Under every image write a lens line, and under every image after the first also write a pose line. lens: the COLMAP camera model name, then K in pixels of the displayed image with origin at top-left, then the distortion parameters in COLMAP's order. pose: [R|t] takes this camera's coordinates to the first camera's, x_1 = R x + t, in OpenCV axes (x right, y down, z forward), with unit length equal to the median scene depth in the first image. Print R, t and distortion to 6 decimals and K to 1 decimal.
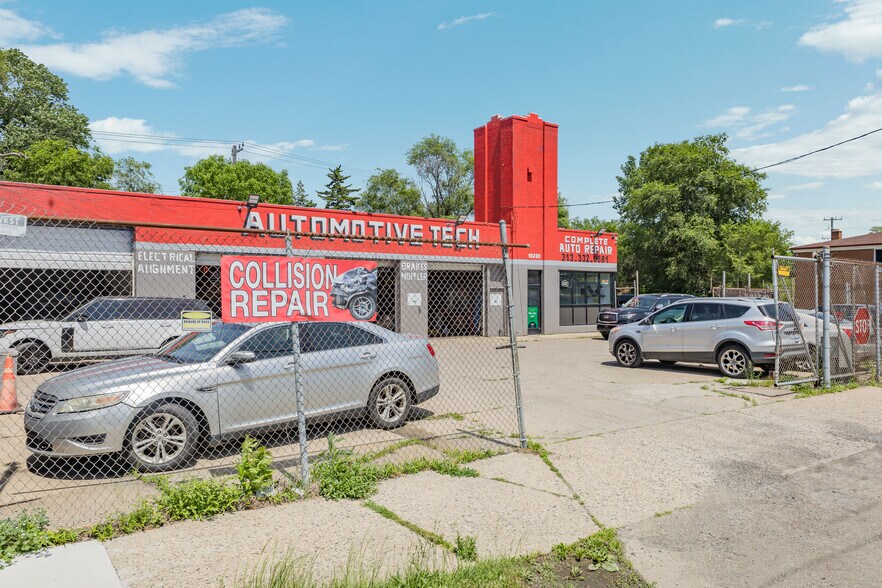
lens RADIAL K [[640.4, 0, 437.9], [0, 640.4, 296.2], [0, 0, 1]] dist [0.044584, -0.046377]
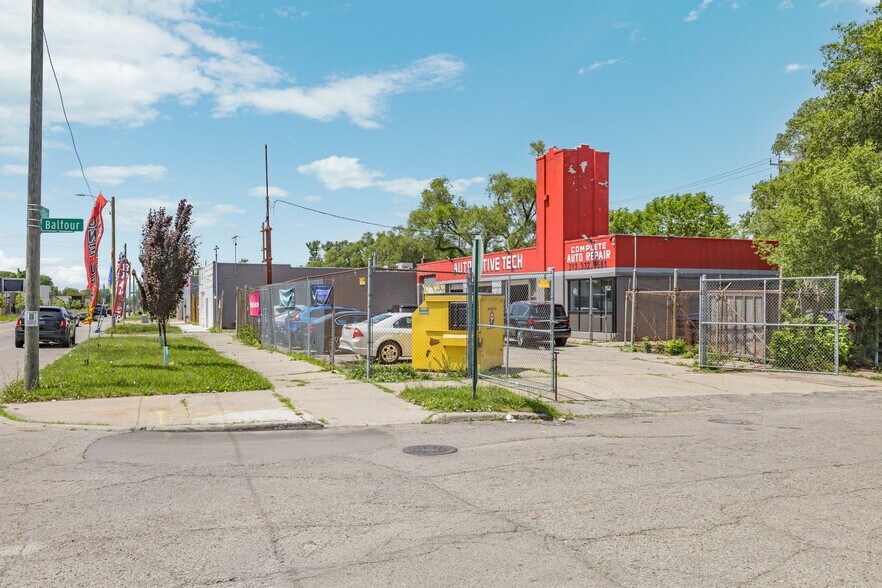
lens RADIAL K [[729.2, 0, 425.6], [0, 729.2, 312.8], [0, 0, 1]] dist [0.006292, -0.000303]
pose [[-0.246732, 0.012251, -0.969006, 2.026168], [0.003303, 0.999925, 0.011801, 0.001838], [0.969078, -0.000289, -0.246754, 1.486908]]
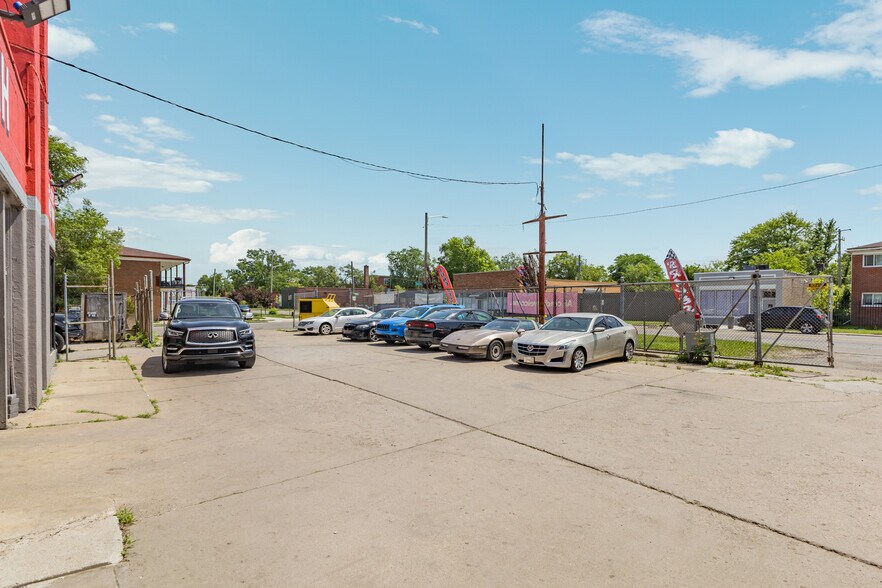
lens RADIAL K [[419.8, 0, 438.4], [0, 419.8, 292.9], [0, 0, 1]] dist [0.005234, -0.000765]
pose [[-0.079644, 0.024206, 0.996529, -0.166331], [-0.003152, 0.999694, -0.024535, 0.002659], [-0.996818, -0.005095, -0.079543, 1.027859]]
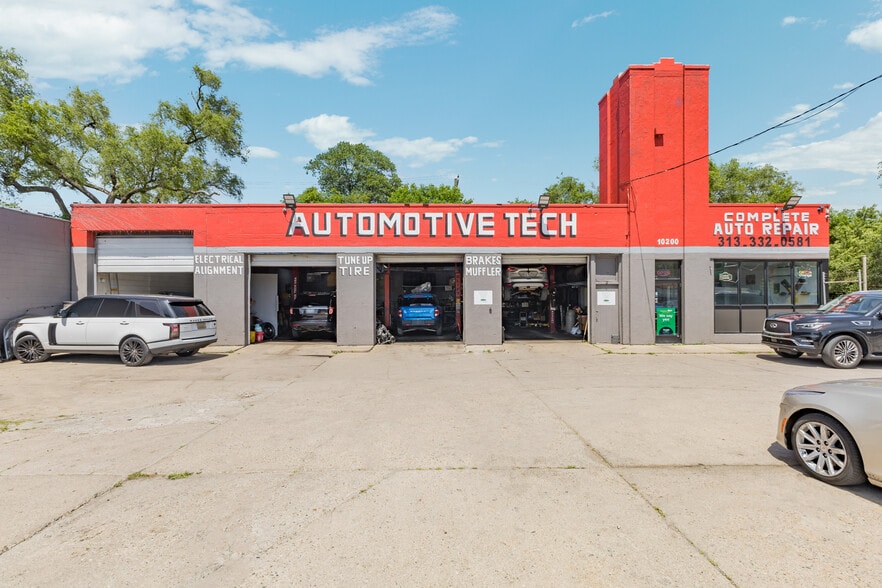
lens RADIAL K [[419.8, 0, 438.4], [0, 419.8, 292.9], [0, 0, 1]] dist [0.005234, -0.000765]
pose [[0.823948, -0.002889, -0.566658, 0.280879], [0.001396, 0.999994, -0.003068, 0.000235], [0.566664, 0.001737, 0.823947, 0.570977]]
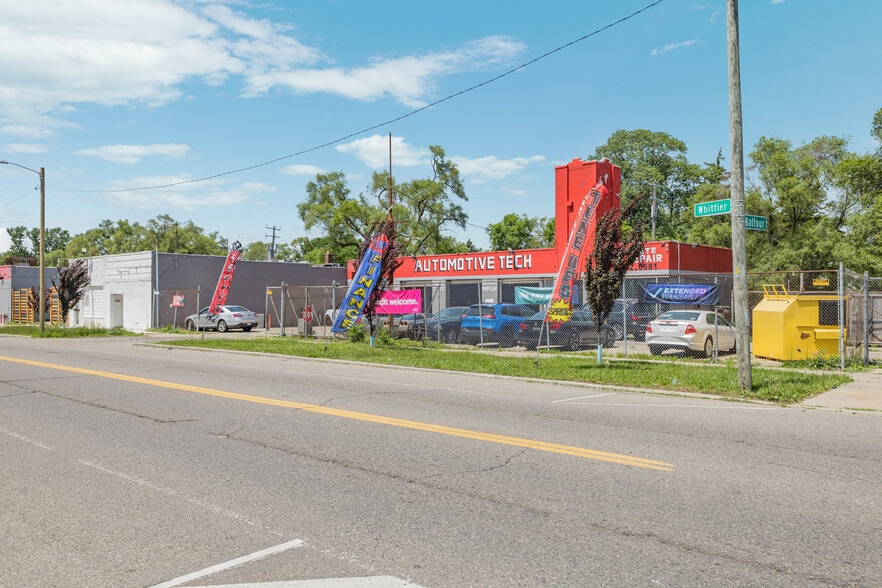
lens RADIAL K [[730.7, 0, 439.5], [0, 730.7, 284.8], [0, 0, 1]] dist [0.007176, -0.008693]
pose [[0.204869, -0.020886, -0.978566, 2.049741], [0.001858, 0.999779, -0.020950, -0.002090], [0.978788, 0.002474, 0.204863, 0.579624]]
